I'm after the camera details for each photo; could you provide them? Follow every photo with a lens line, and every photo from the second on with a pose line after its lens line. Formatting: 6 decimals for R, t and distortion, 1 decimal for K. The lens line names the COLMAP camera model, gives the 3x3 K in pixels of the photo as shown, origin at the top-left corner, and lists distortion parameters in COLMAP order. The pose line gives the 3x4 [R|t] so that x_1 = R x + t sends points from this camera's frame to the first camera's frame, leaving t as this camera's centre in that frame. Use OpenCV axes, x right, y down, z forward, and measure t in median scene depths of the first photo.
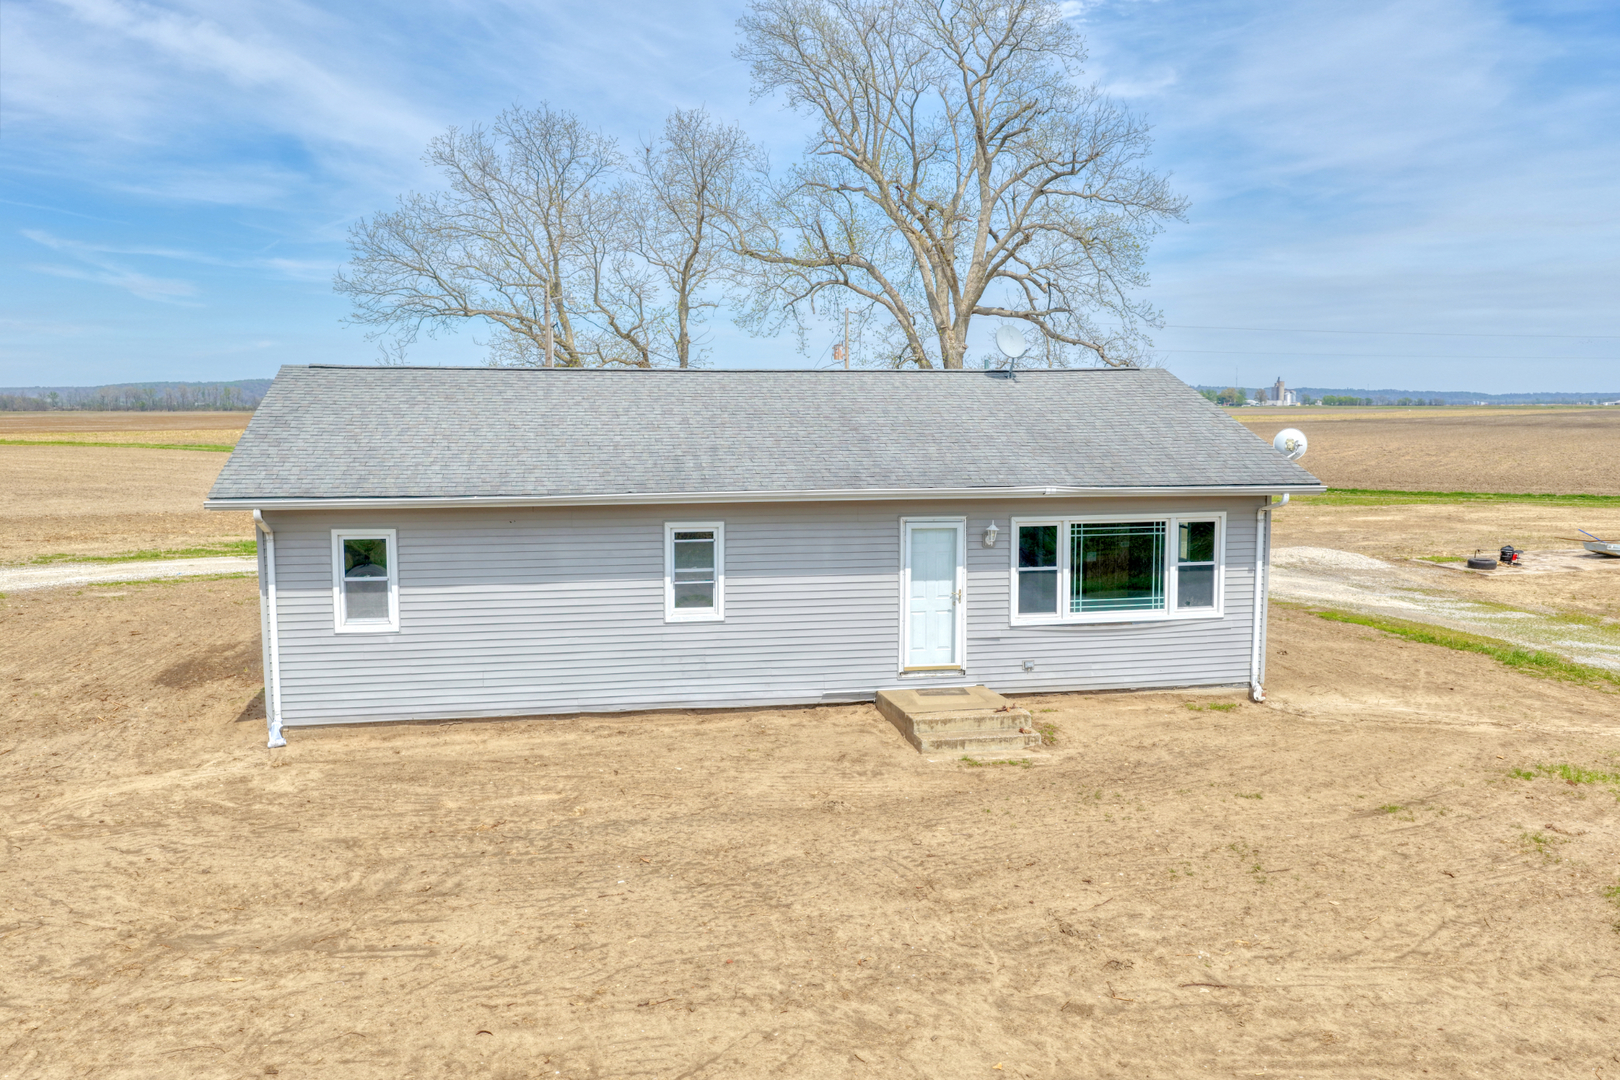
lens RADIAL K [[1345.3, 0, 815.9], [0, 1345.3, 543.9], [0, 0, 1]] dist [-0.010151, 0.030272]
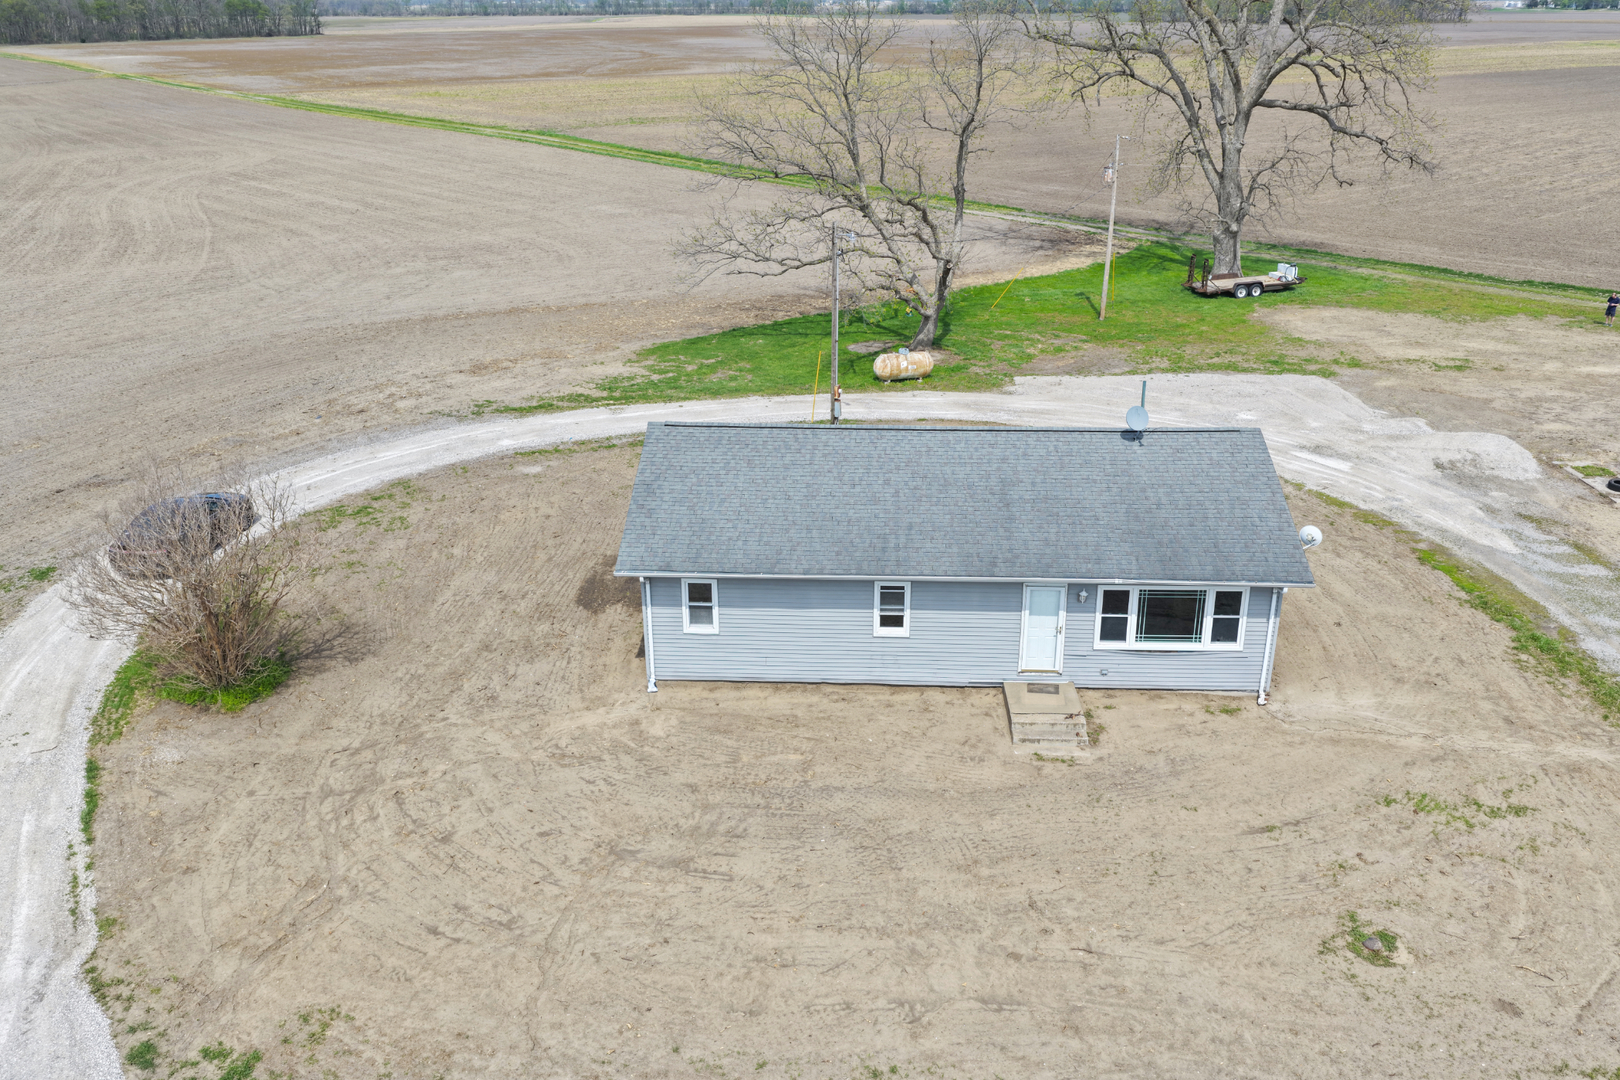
lens RADIAL K [[1348.2, 0, 816.3], [0, 1348.2, 545.5], [0, 0, 1]] dist [-0.010046, 0.032679]
pose [[0.971920, 0.086344, -0.218899, 0.181004], [-0.022033, 0.959552, 0.280666, -0.536202], [0.234279, -0.267962, 0.934510, -0.558565]]
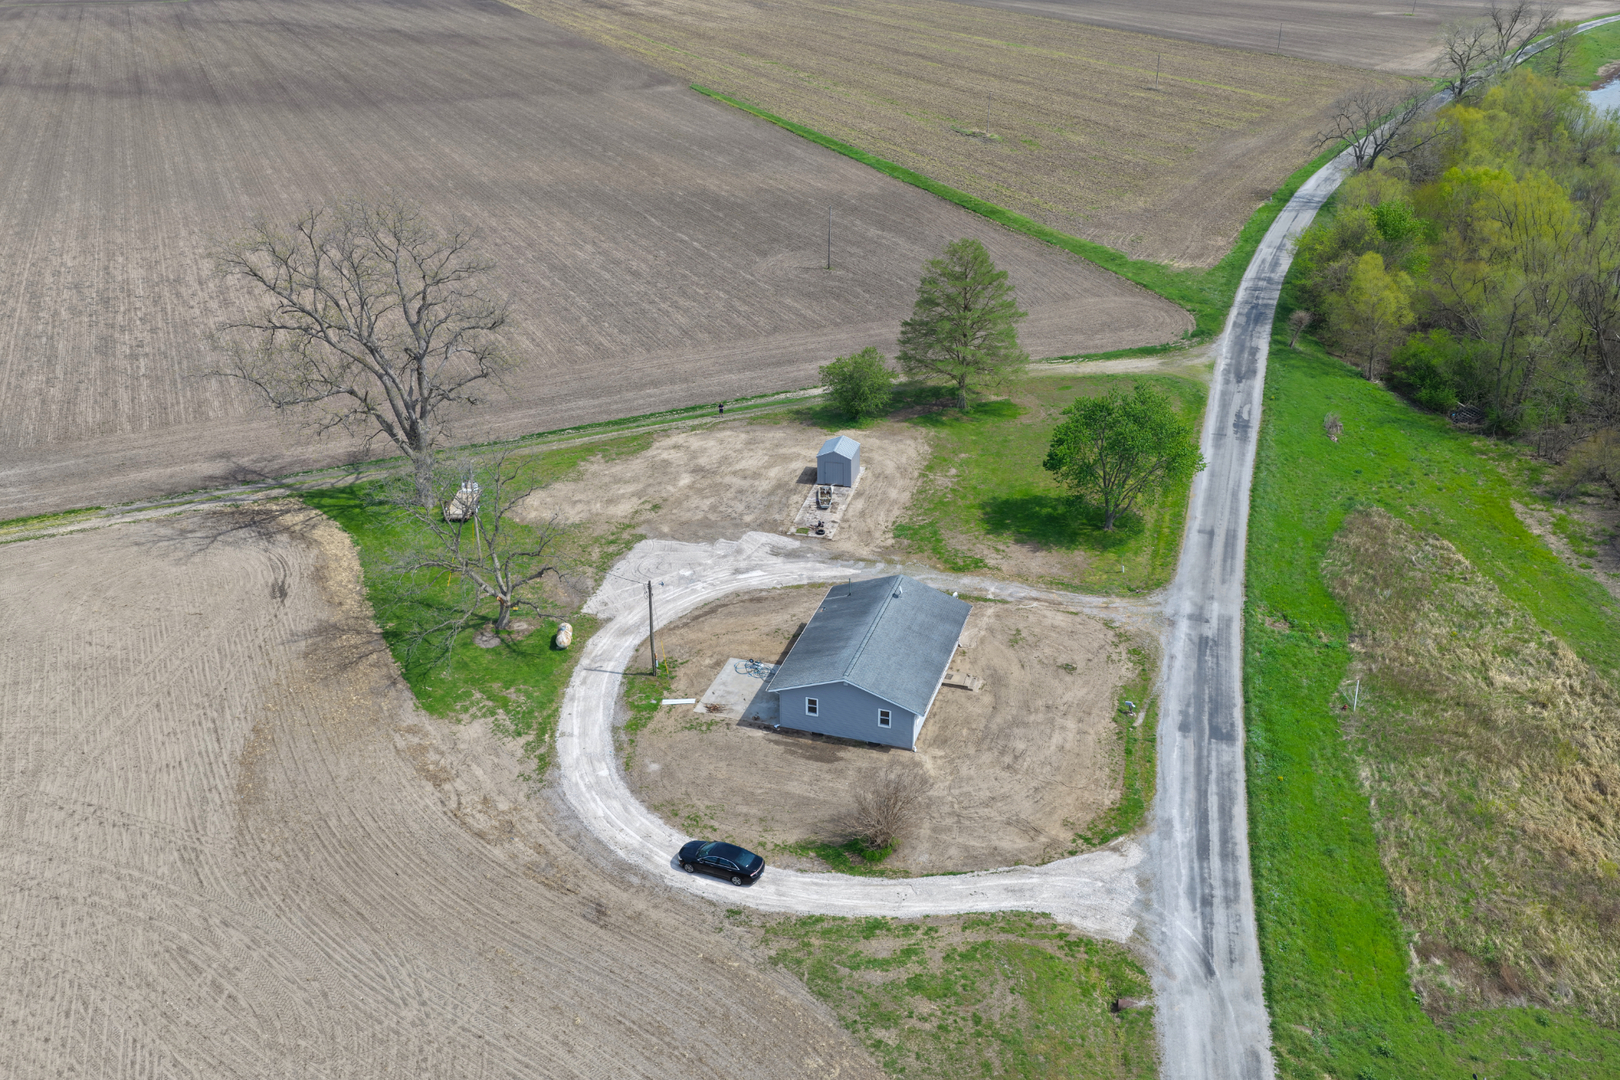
lens RADIAL K [[1345.3, 0, 815.9], [0, 1345.3, 543.9], [0, 0, 1]] dist [-0.010151, 0.030272]
pose [[0.477733, -0.393746, 0.785325, -4.190888], [0.096943, 0.912102, 0.398337, -2.574232], [-0.873140, -0.114167, 0.473913, -0.958441]]
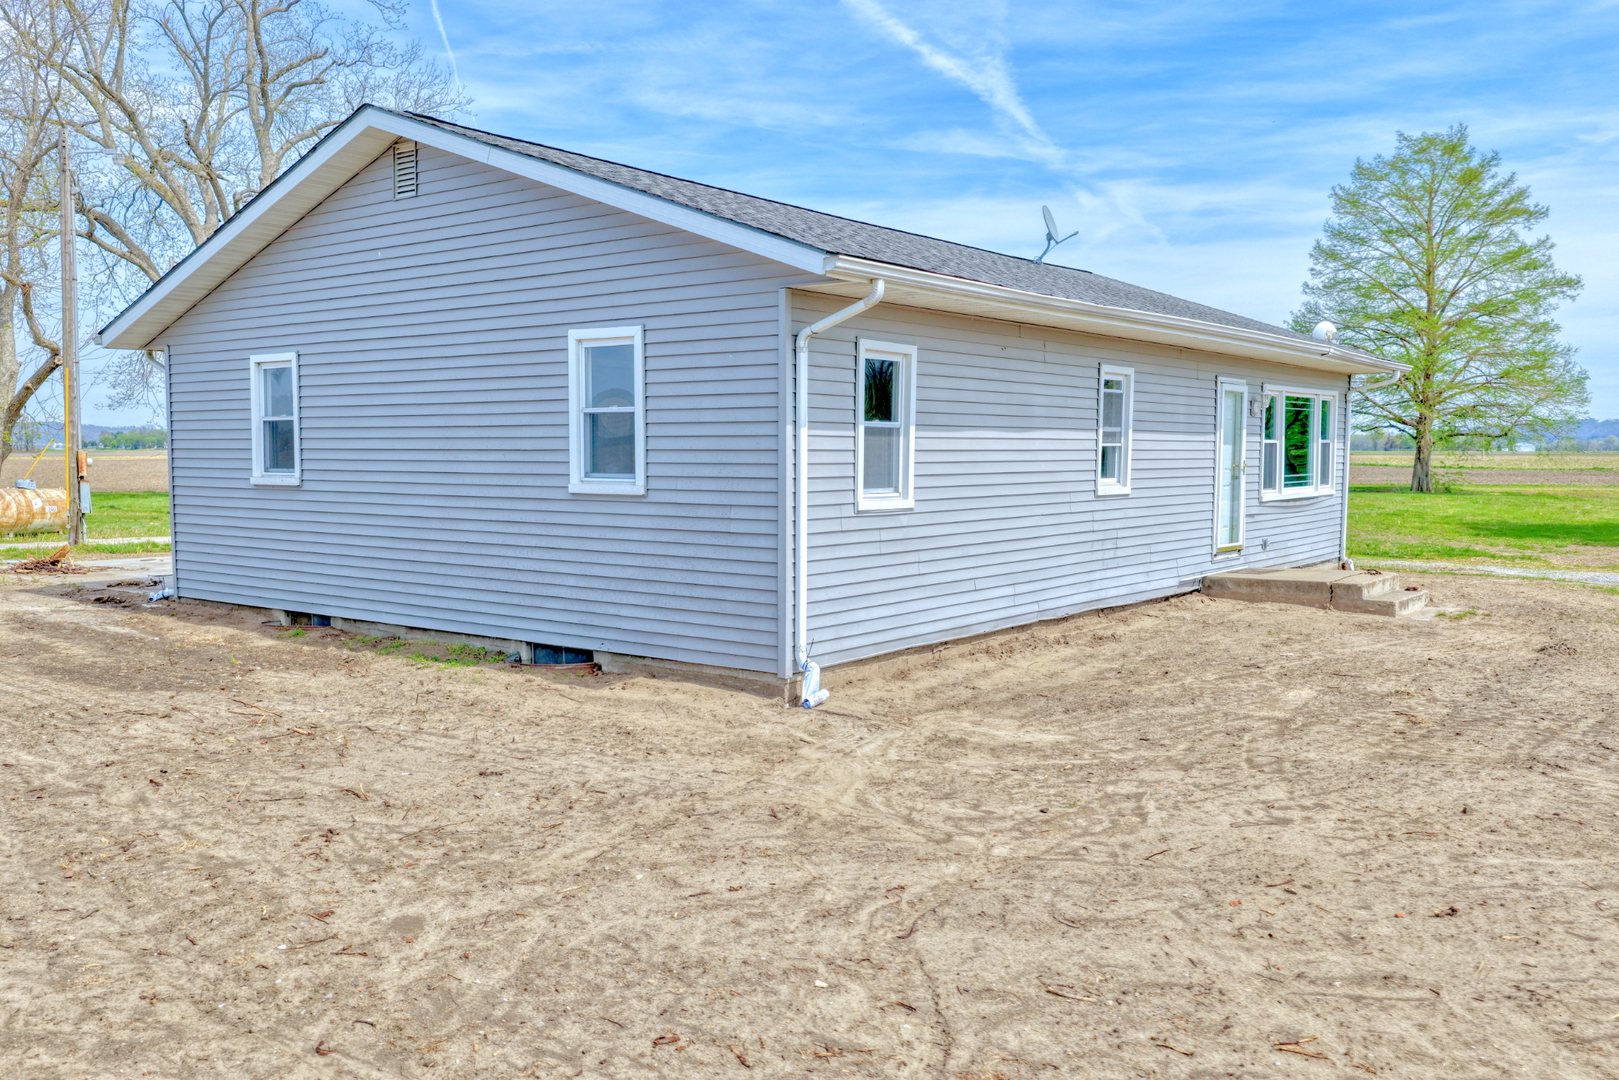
lens RADIAL K [[1347.4, 0, 815.8], [0, 1347.4, 545.5], [0, 0, 1]] dist [-0.010046, 0.032679]
pose [[0.746545, -0.044672, 0.663834, -0.782936], [0.065819, 0.997808, -0.006873, 0.085385], [-0.662072, 0.048824, 0.747848, 0.555945]]
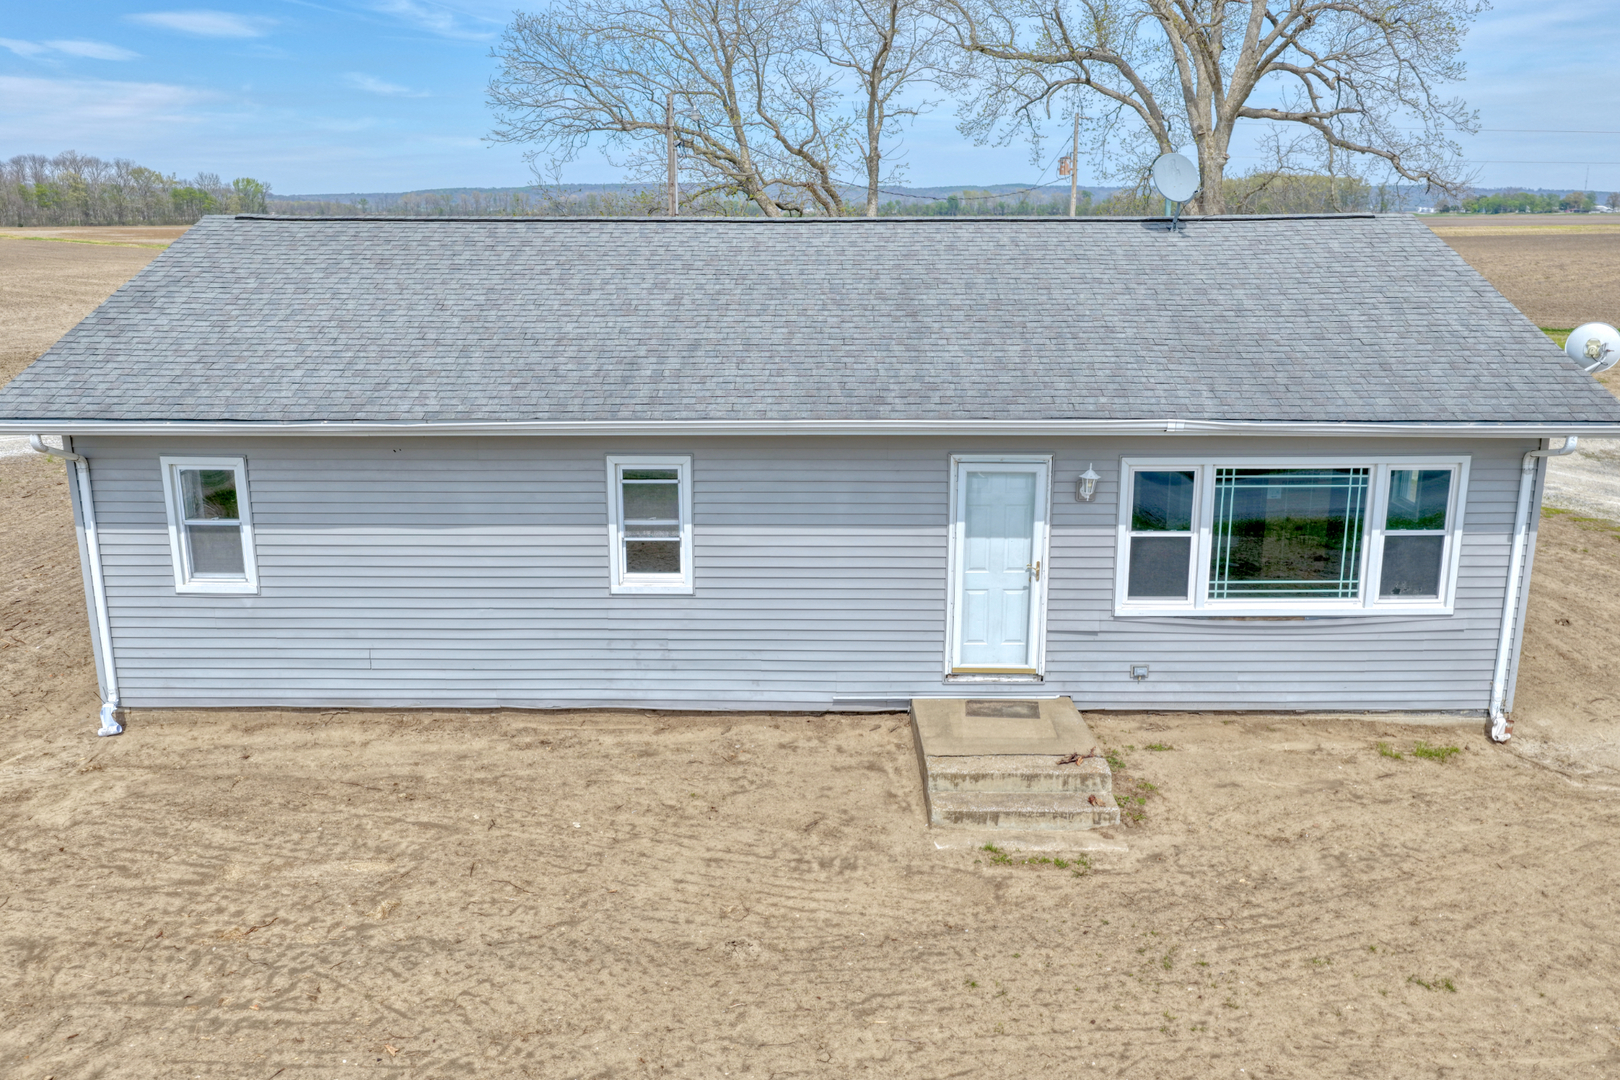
lens RADIAL K [[1352.3, 0, 817.9], [0, 1352.3, 547.6], [0, 0, 1]] dist [-0.012184, 0.034139]
pose [[0.979941, 0.049194, -0.193118, 0.141127], [-0.021509, 0.989500, 0.142920, -0.074943], [0.198121, -0.135900, 0.970711, 0.339807]]
